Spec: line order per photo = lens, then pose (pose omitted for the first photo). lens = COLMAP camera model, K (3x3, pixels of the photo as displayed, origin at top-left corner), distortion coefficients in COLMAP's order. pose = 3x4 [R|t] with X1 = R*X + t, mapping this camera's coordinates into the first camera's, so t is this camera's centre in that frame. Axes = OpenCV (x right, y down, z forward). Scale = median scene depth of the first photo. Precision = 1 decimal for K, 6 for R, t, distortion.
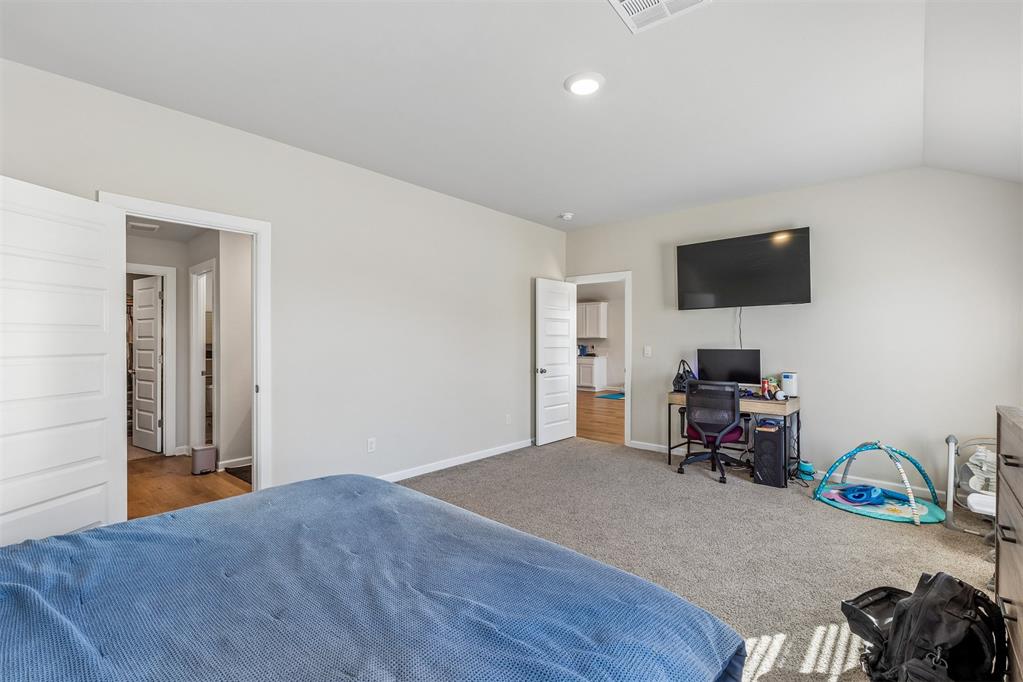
lens RADIAL K [[463.6, 0, 500.7], [0, 463.6, 339.2], [0, 0, 1]] dist [0.009454, -0.002630]
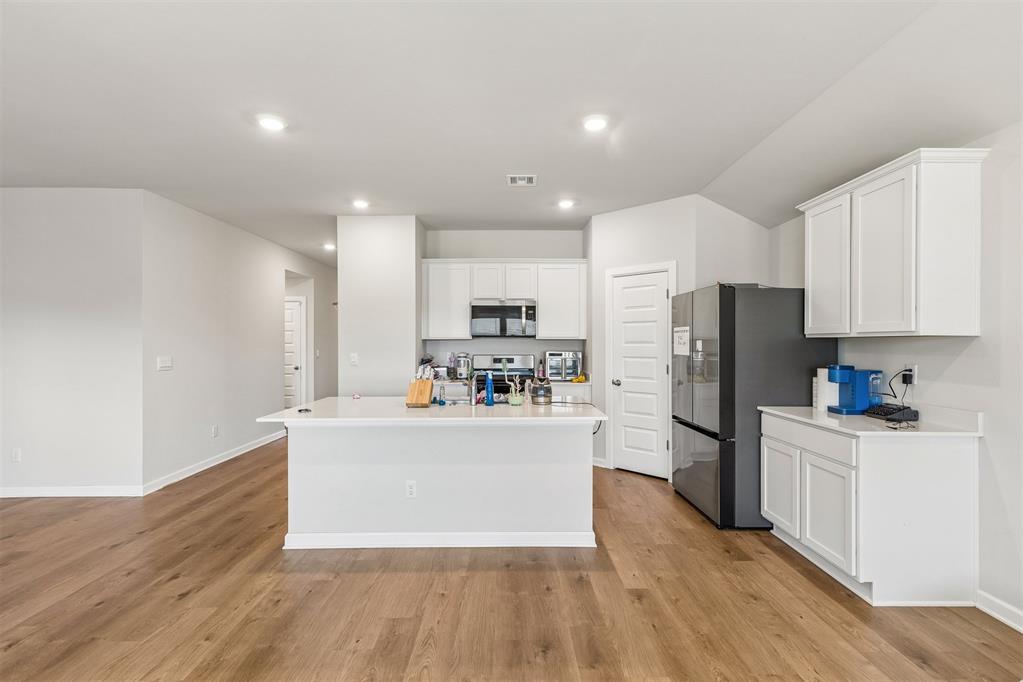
lens RADIAL K [[463.6, 0, 511.0], [0, 463.6, 339.9], [0, 0, 1]] dist [0.009454, -0.002630]
pose [[0.677253, -0.008584, -0.735700, 0.594059], [0.008190, 0.999958, -0.004128, -0.002676], [0.735705, -0.003230, 0.677295, 1.803524]]
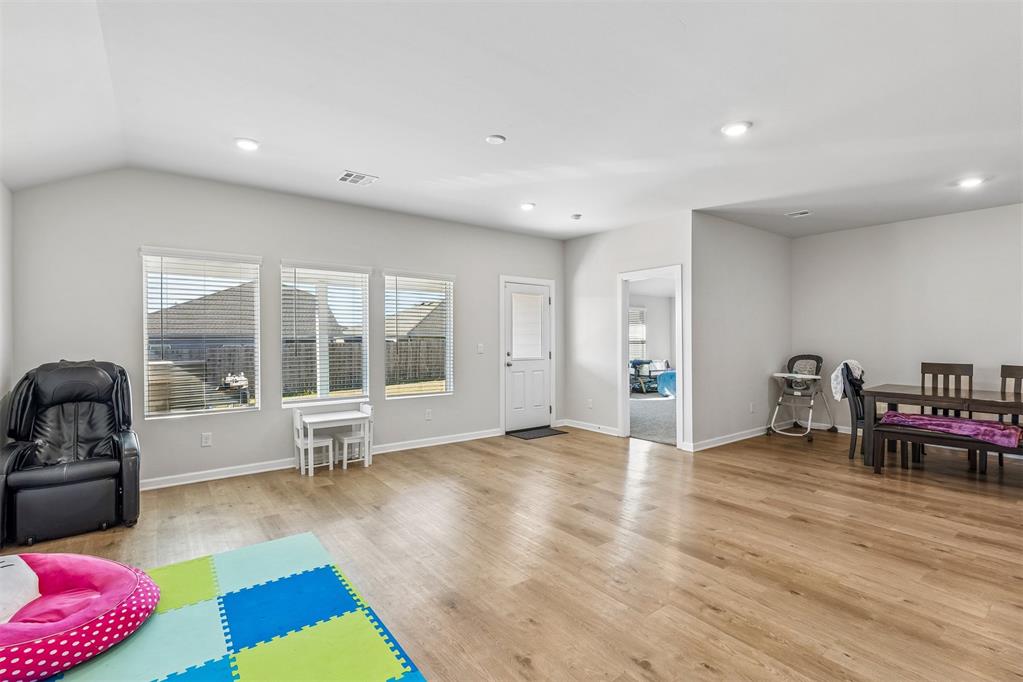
lens RADIAL K [[463.6, 0, 514.2], [0, 463.6, 338.4], [0, 0, 1]] dist [0.009454, -0.002630]
pose [[-0.982944, 0.000598, 0.183905, 0.381081], [-0.001030, 0.999961, -0.008755, 0.015541], [-0.183903, -0.008795, -0.982905, 2.408953]]
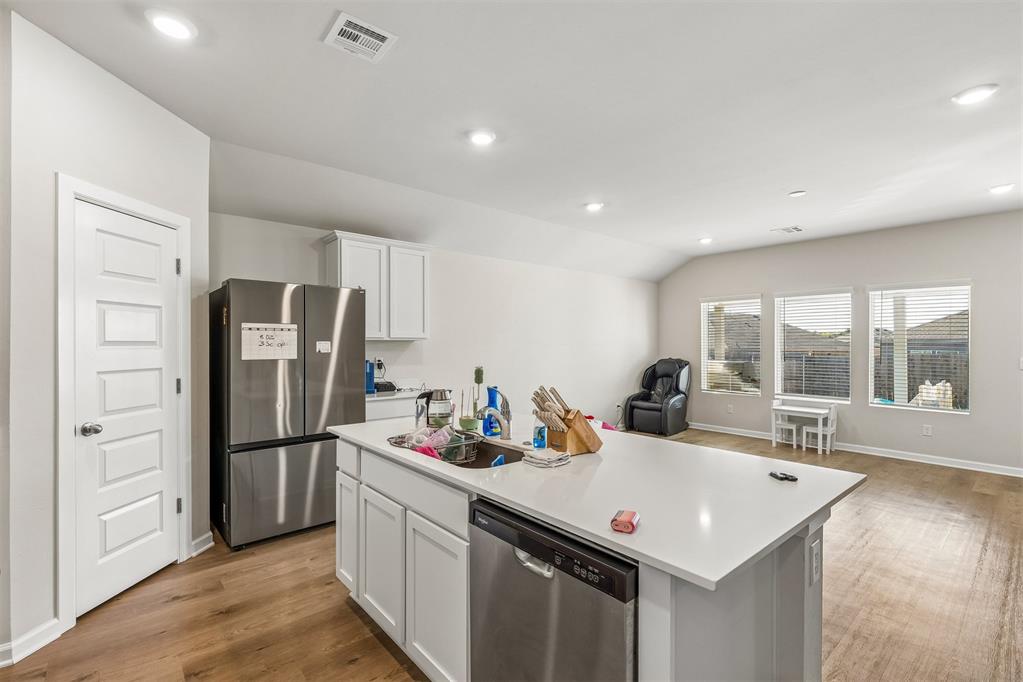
lens RADIAL K [[463.6, 0, 514.9], [0, 463.6, 342.6], [0, 0, 1]] dist [0.009454, -0.002630]
pose [[0.113339, 0.000111, 0.993556, -0.379926], [-0.008227, 0.999966, 0.000827, -0.003624], [-0.993522, -0.008268, 0.113336, 2.161994]]
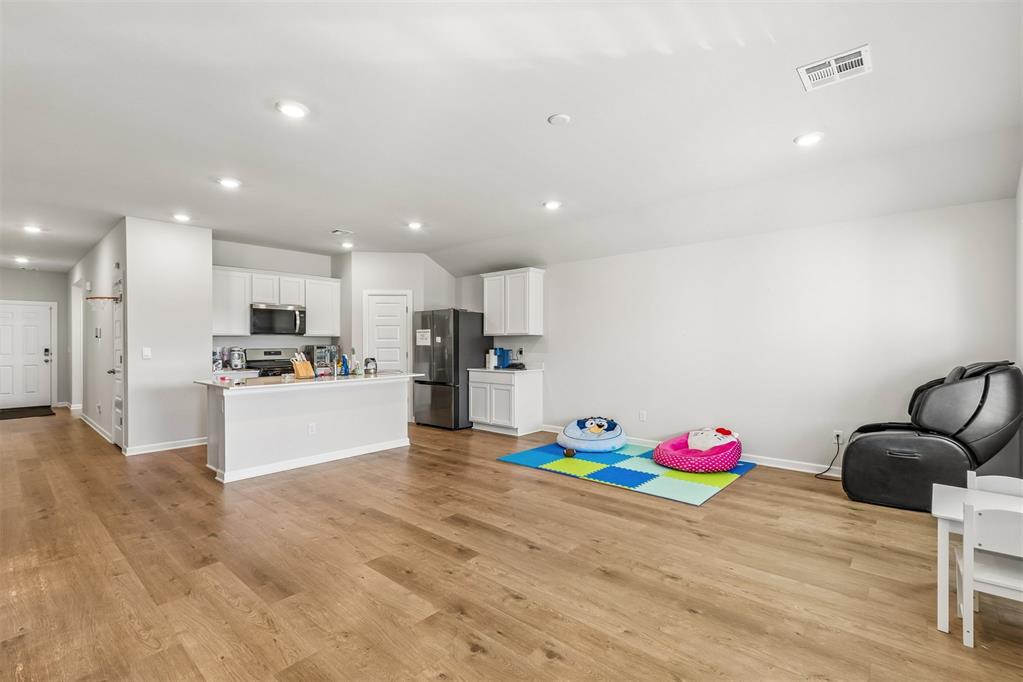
lens RADIAL K [[463.6, 0, 511.9], [0, 463.6, 339.5], [0, 0, 1]] dist [0.009454, -0.002630]
pose [[0.999918, -0.006911, 0.010744, 0.462204], [0.006909, 0.999976, 0.000196, 0.006216], [-0.010746, -0.000122, 0.999942, 1.131298]]
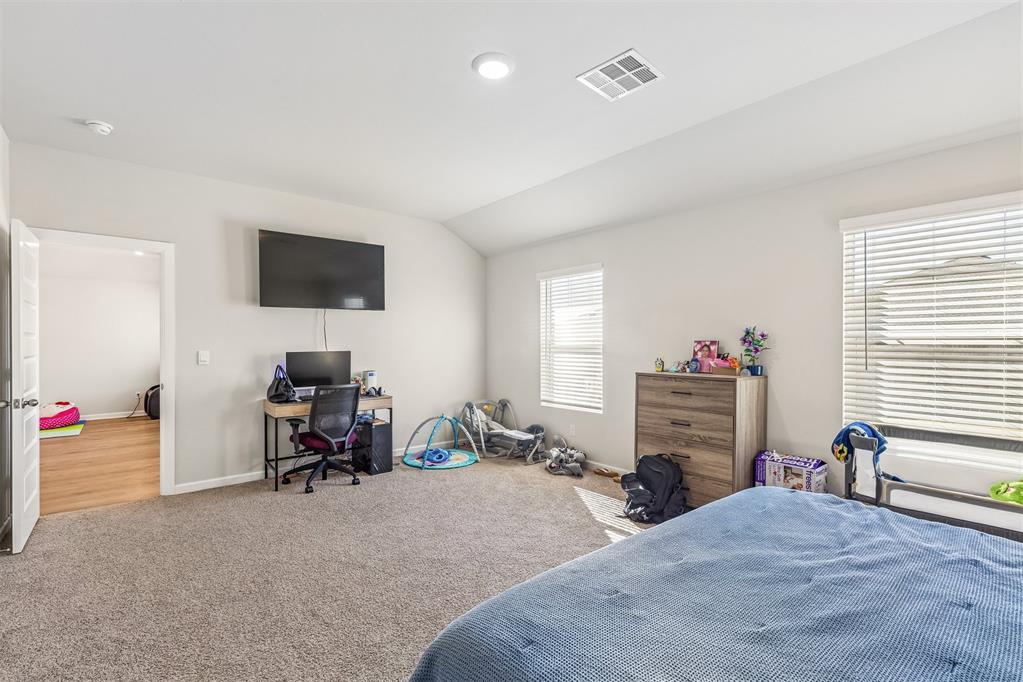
lens RADIAL K [[463.6, 0, 512.0], [0, 463.6, 342.7], [0, 0, 1]] dist [0.009454, -0.002630]
pose [[0.130913, -0.002540, 0.991391, -0.398572], [-0.001205, 0.999996, 0.002722, 0.000352], [-0.991393, -0.001551, 0.130910, 0.453851]]
